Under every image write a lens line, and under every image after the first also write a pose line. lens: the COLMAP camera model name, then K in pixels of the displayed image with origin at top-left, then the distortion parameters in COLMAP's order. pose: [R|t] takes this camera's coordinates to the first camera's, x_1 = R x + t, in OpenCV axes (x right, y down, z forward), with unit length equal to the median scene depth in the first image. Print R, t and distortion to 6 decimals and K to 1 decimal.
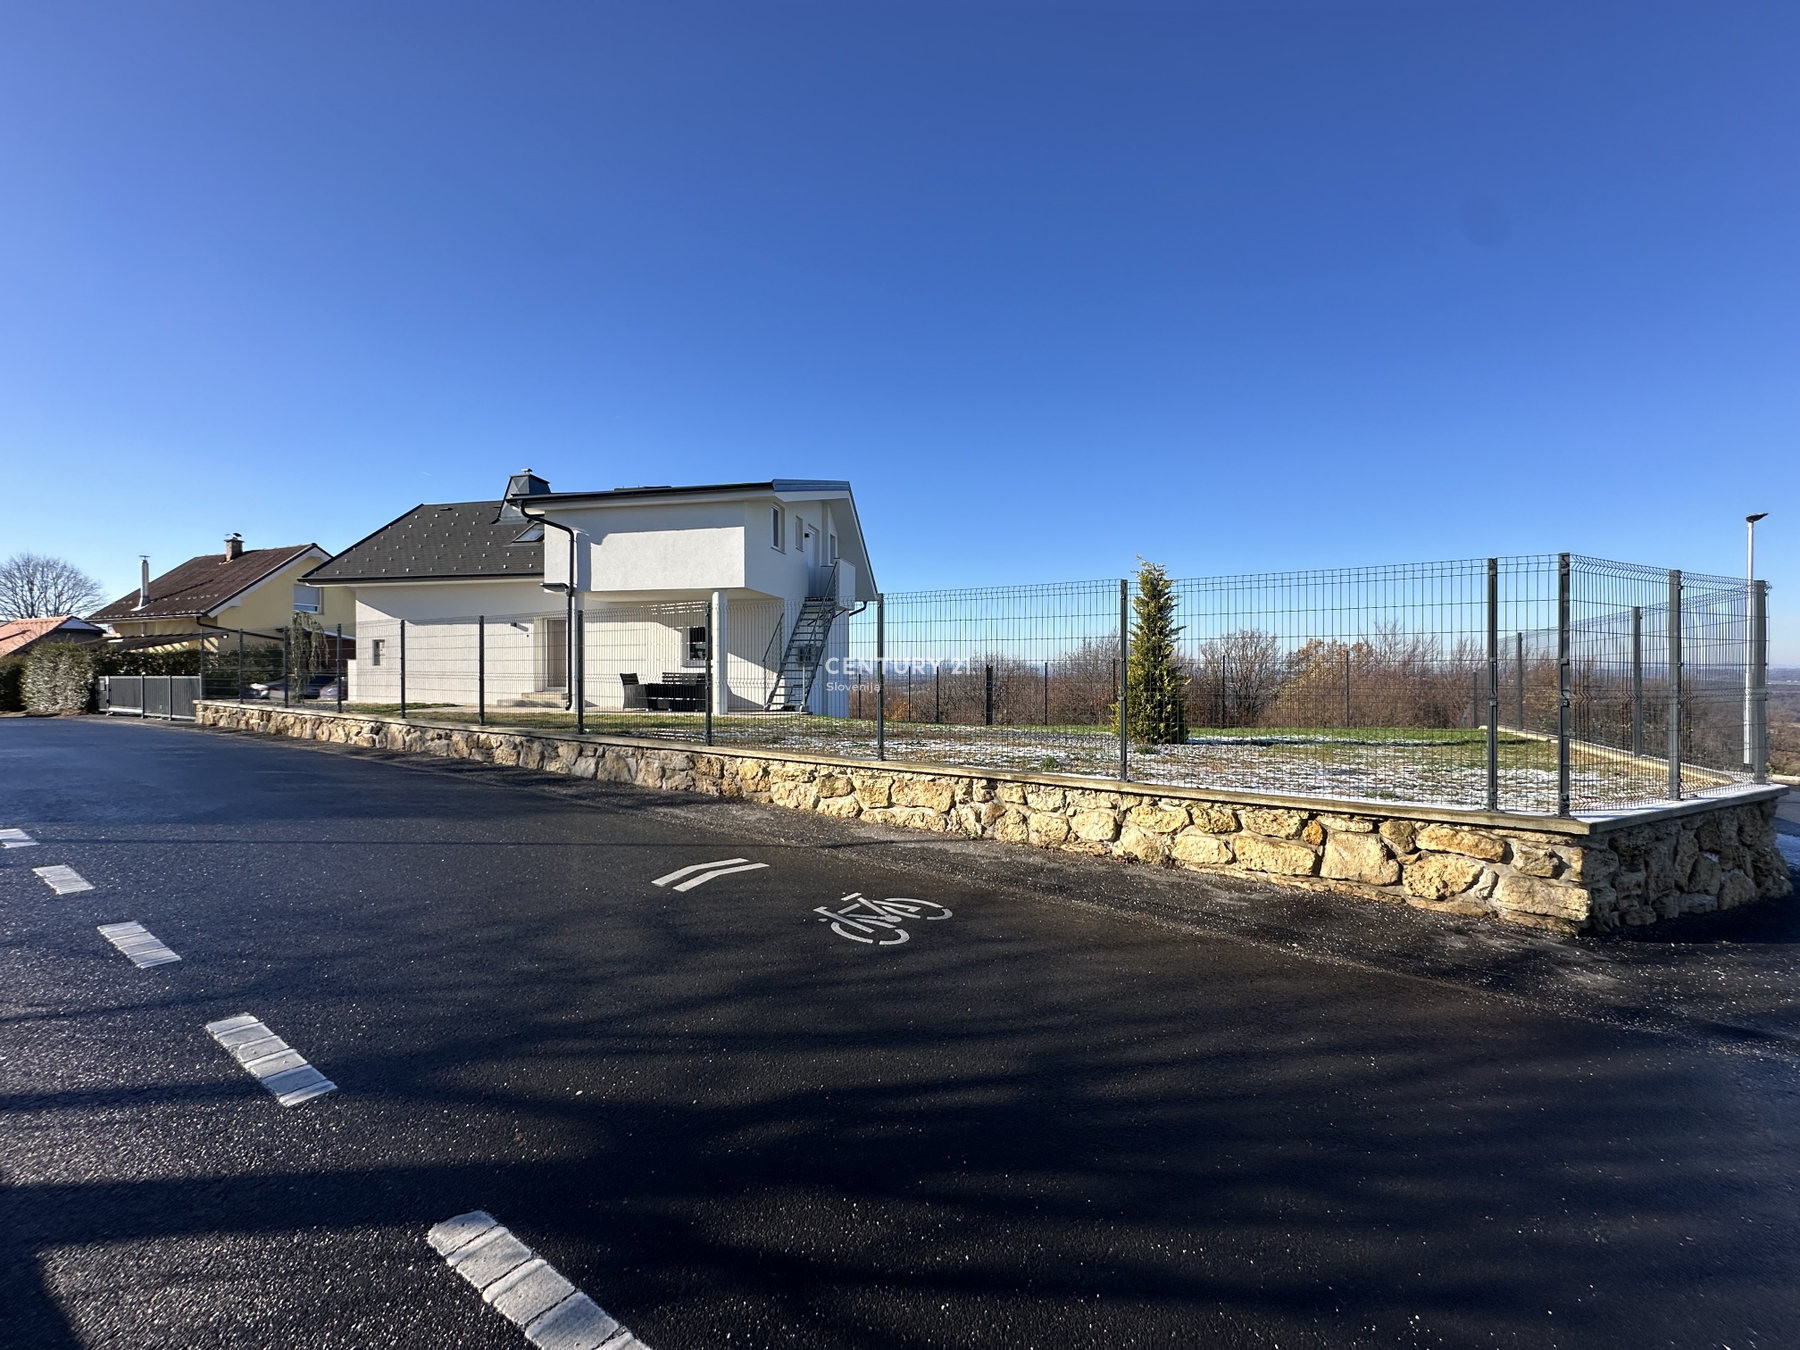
lens RADIAL K [[721.7, 0, 899.0], [0, 721.7, 673.1], [0, 0, 1]] dist [0.001738, 0.000930]
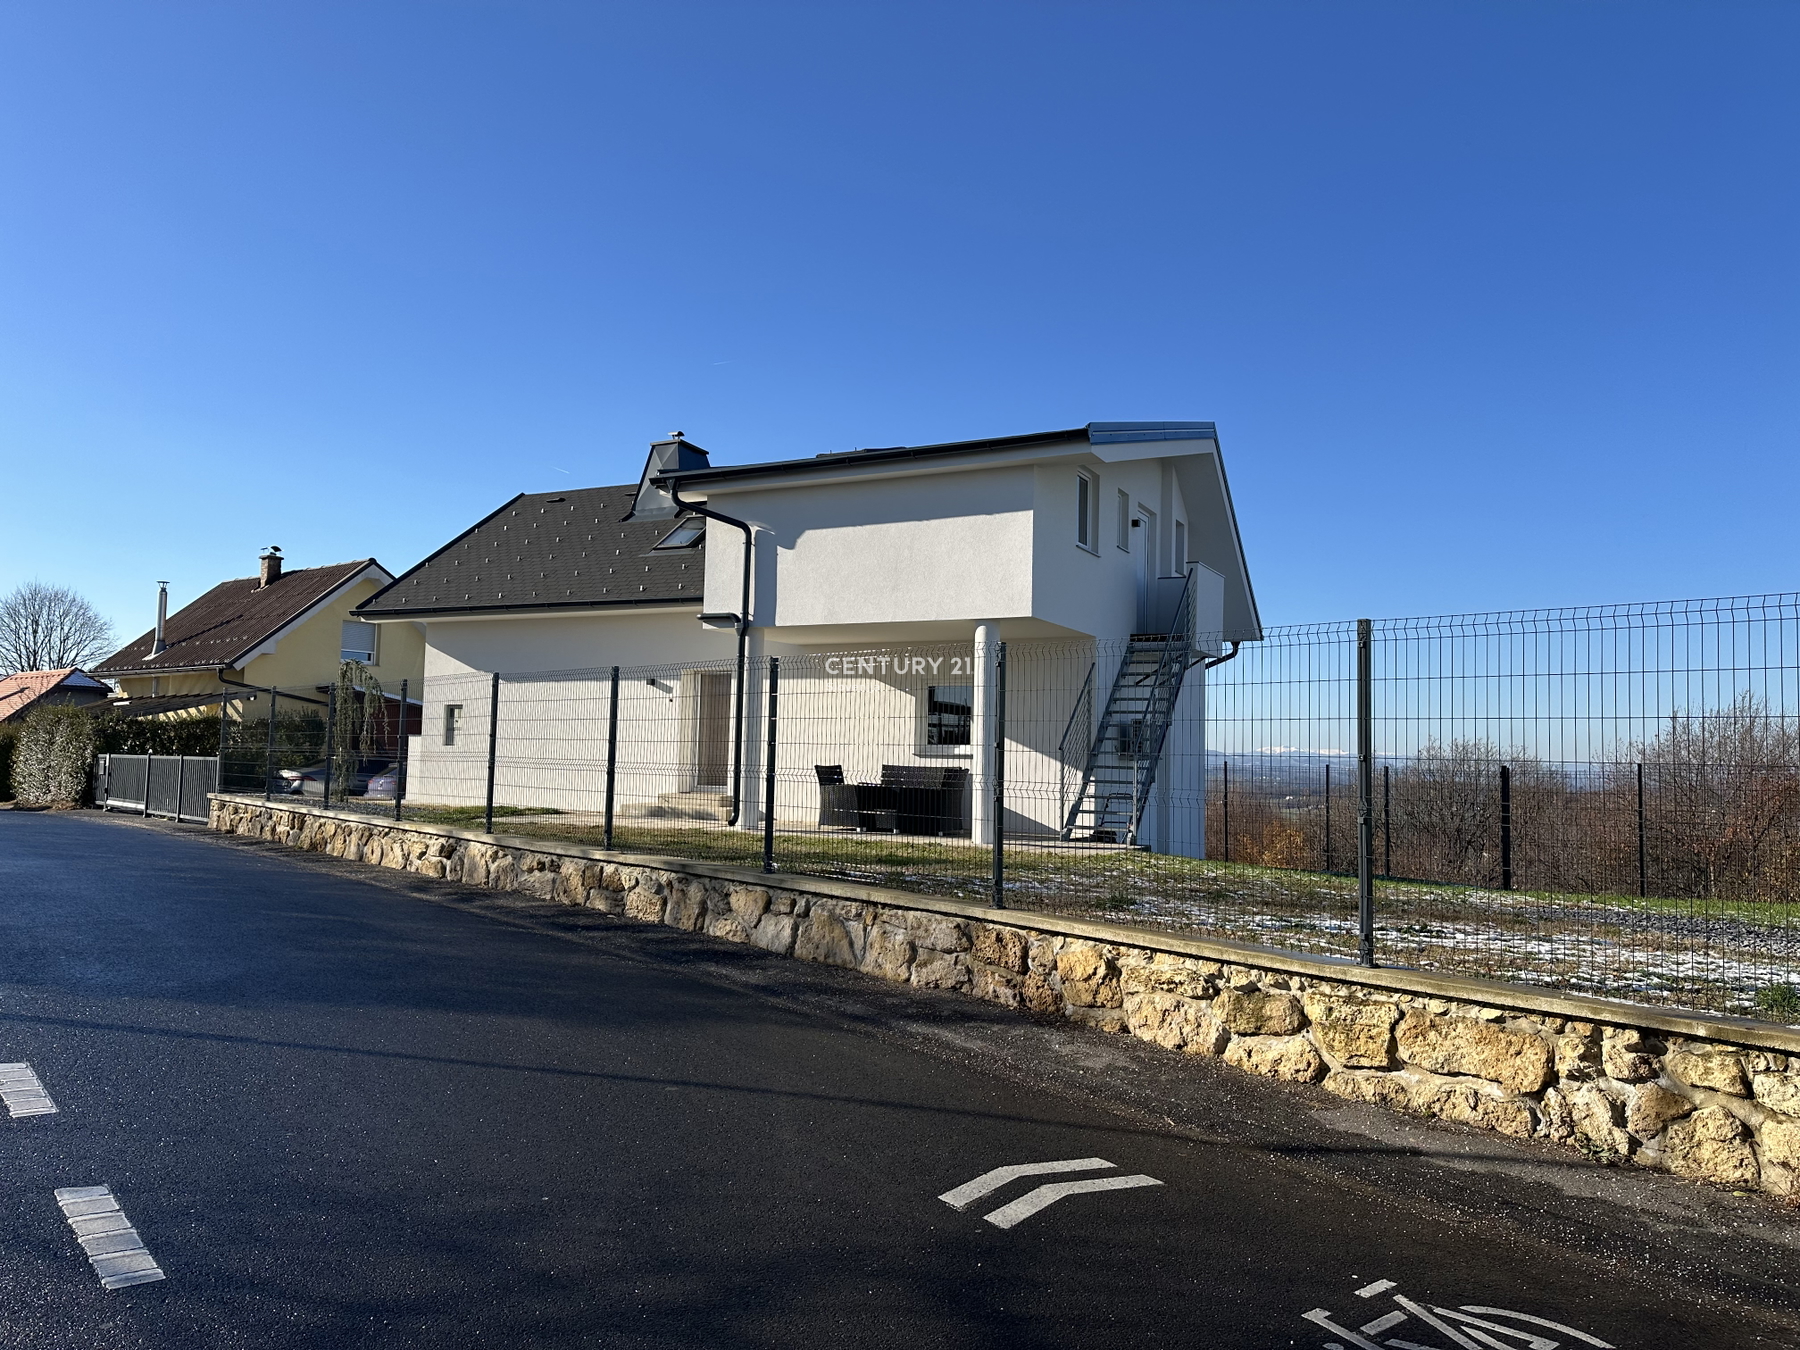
lens RADIAL K [[1248.0, 0, 900.0], [0, 1248.0, 675.0], [0, 0, 1]] dist [0.107230, -0.123352]
pose [[0.961687, 0.002821, -0.274134, -0.046158], [-0.023412, 0.997139, -0.071873, -0.001915], [0.273147, 0.075538, 0.959002, 0.045894]]
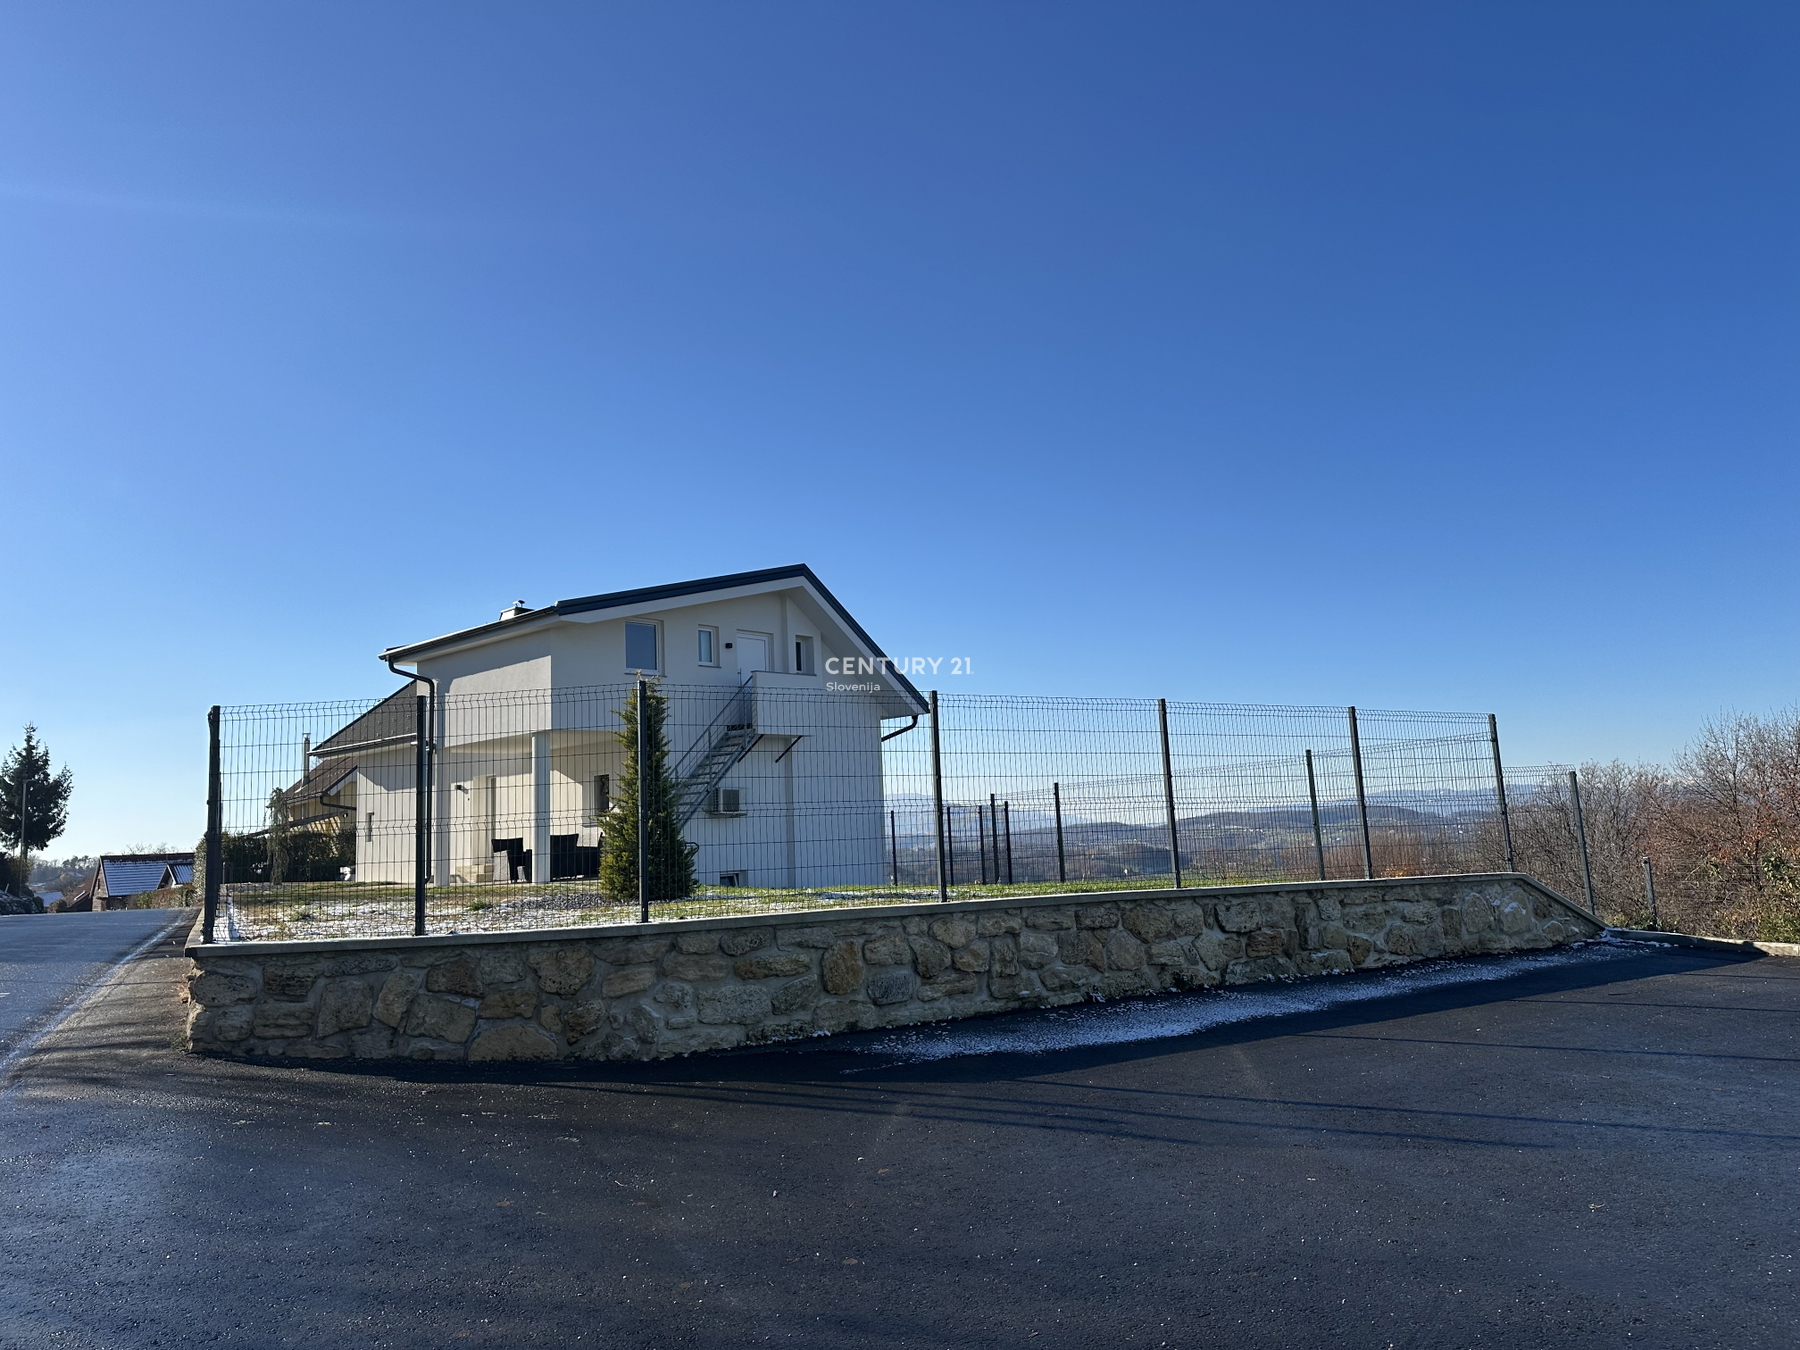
lens RADIAL K [[1269.9, 0, 914.3], [0, 1269.9, 674.7], [0, 0, 1]] dist [0.204348, -0.352666]
pose [[0.852901, -0.104208, -0.511567, 0.888685], [0.041087, 0.990236, -0.133212, 0.035440], [0.520453, 0.092597, 0.848855, -0.060019]]
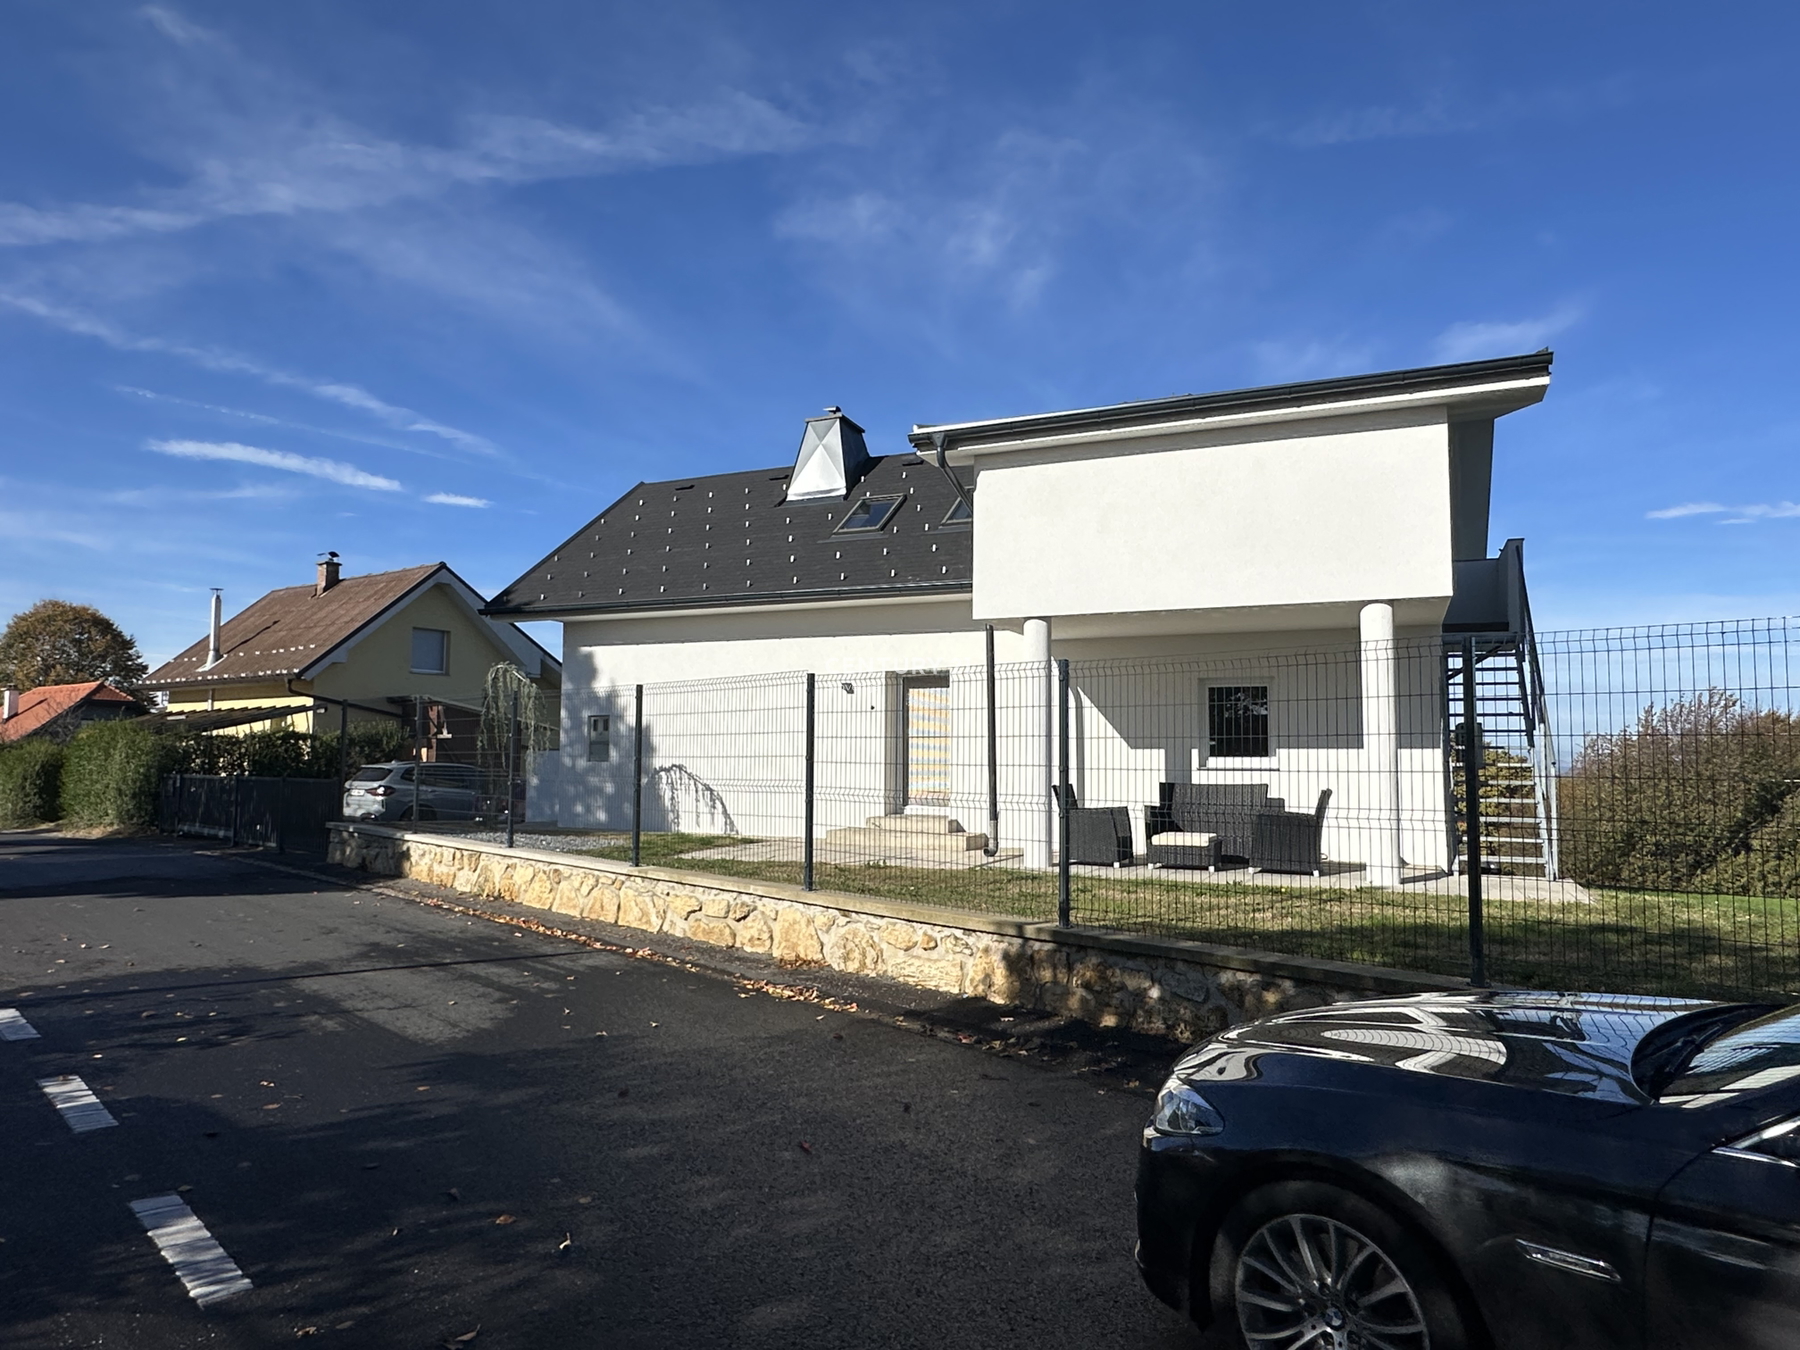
lens RADIAL K [[1120.8, 0, 900.0], [0, 1120.8, 675.0], [0, 0, 1]] dist [0.001173, 0.000707]
pose [[0.976827, -0.001094, -0.214030, -0.392123], [-0.019151, 0.995529, -0.092494, -0.002752], [0.213174, 0.094450, 0.972438, 0.275888]]
